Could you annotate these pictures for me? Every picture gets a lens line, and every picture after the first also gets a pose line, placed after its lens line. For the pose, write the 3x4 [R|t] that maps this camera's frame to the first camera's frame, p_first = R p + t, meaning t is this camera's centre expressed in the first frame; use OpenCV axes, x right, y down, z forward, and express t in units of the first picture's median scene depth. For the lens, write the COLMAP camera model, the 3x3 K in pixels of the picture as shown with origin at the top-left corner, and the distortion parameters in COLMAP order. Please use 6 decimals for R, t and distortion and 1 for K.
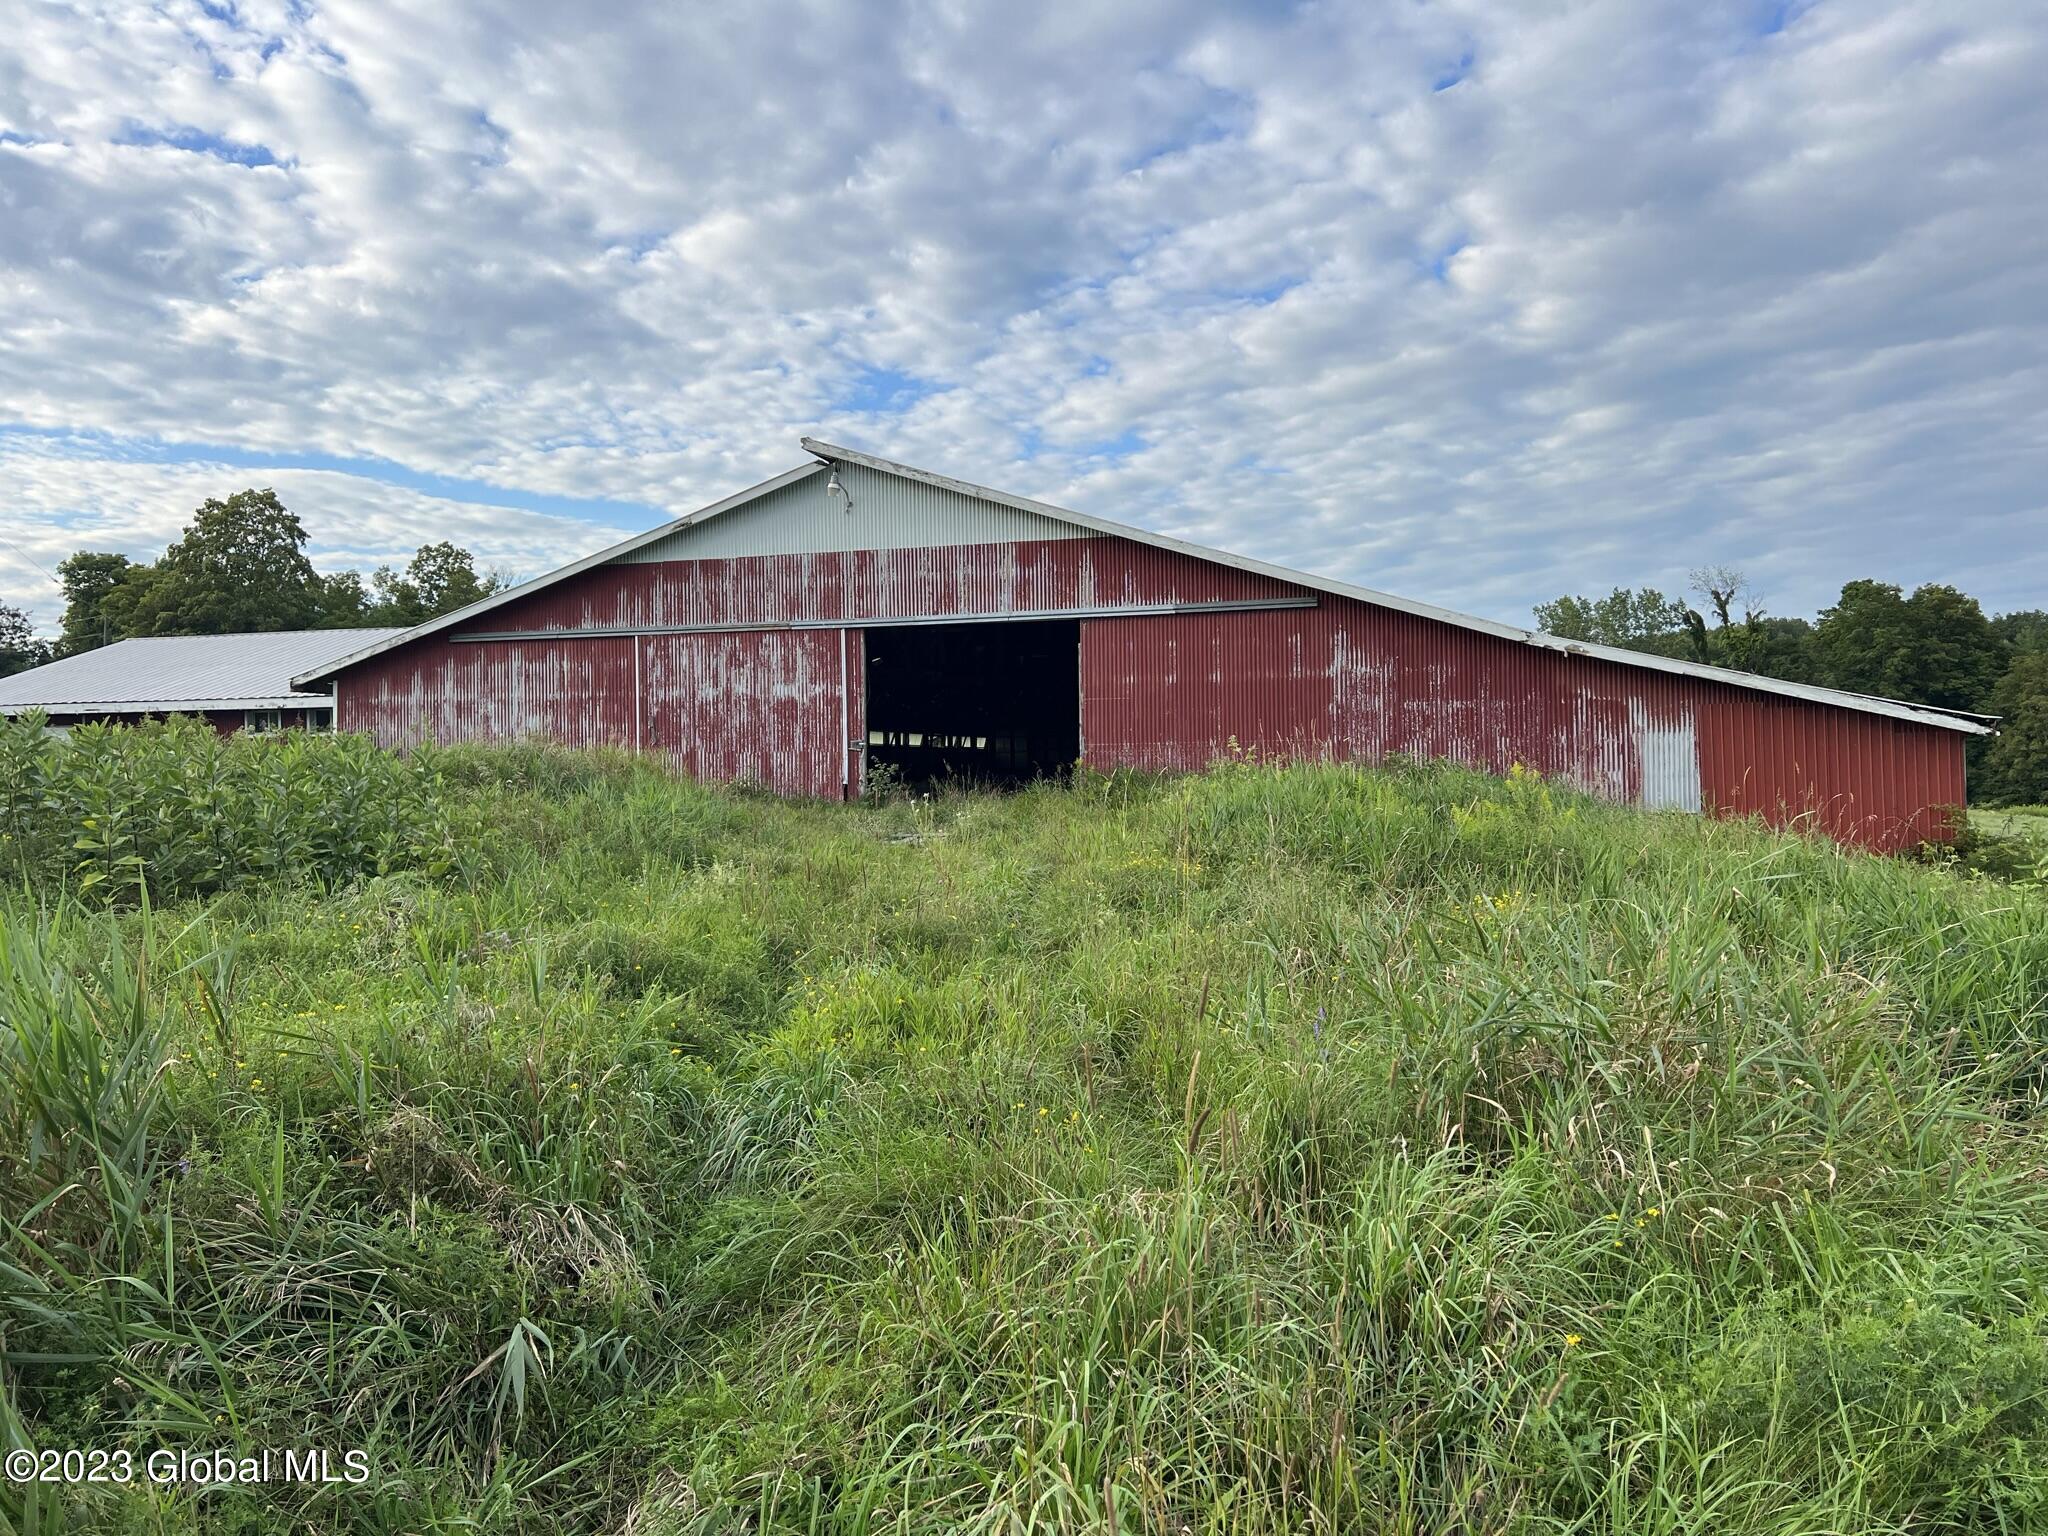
lens RADIAL K [[1535.6, 0, 1090.0], [0, 1535.6, 745.4], [0, 0, 1]] dist [0.060513, -0.073710]
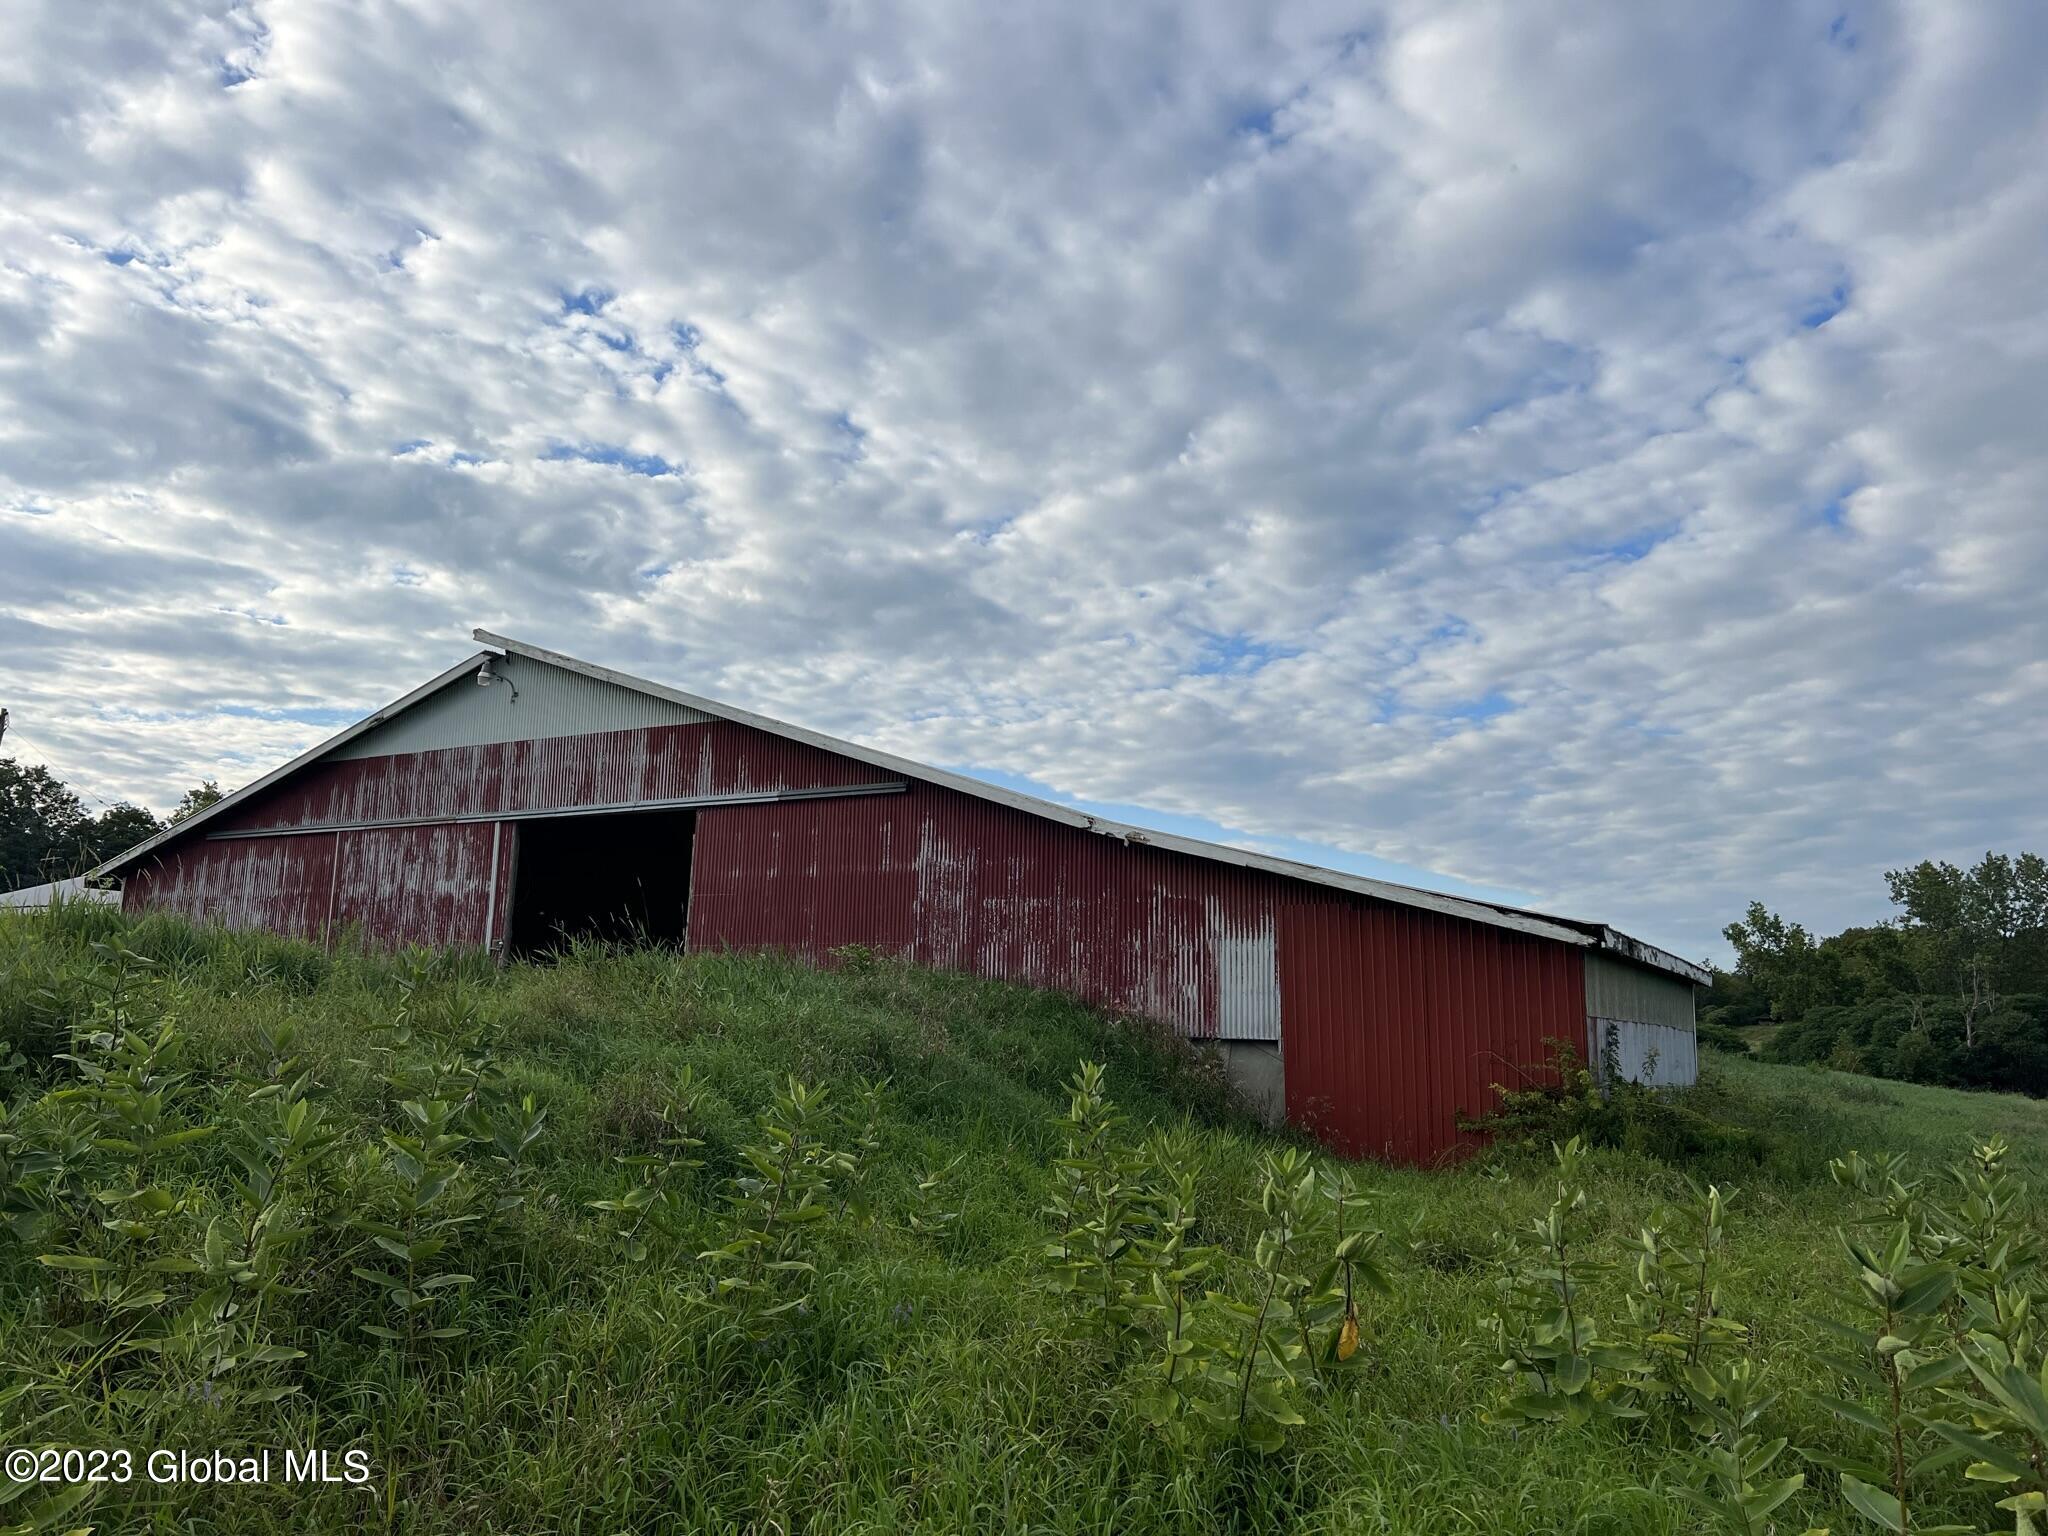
lens RADIAL K [[1576.1, 0, 1024.0], [0, 1576.1, 768.0], [0, 0, 1]] dist [0.073839, -0.085907]
pose [[0.967153, -0.004160, -0.254162, 0.394147], [-0.035331, 0.987961, -0.150613, 0.027320], [0.251728, 0.154645, 0.955363, 0.131222]]
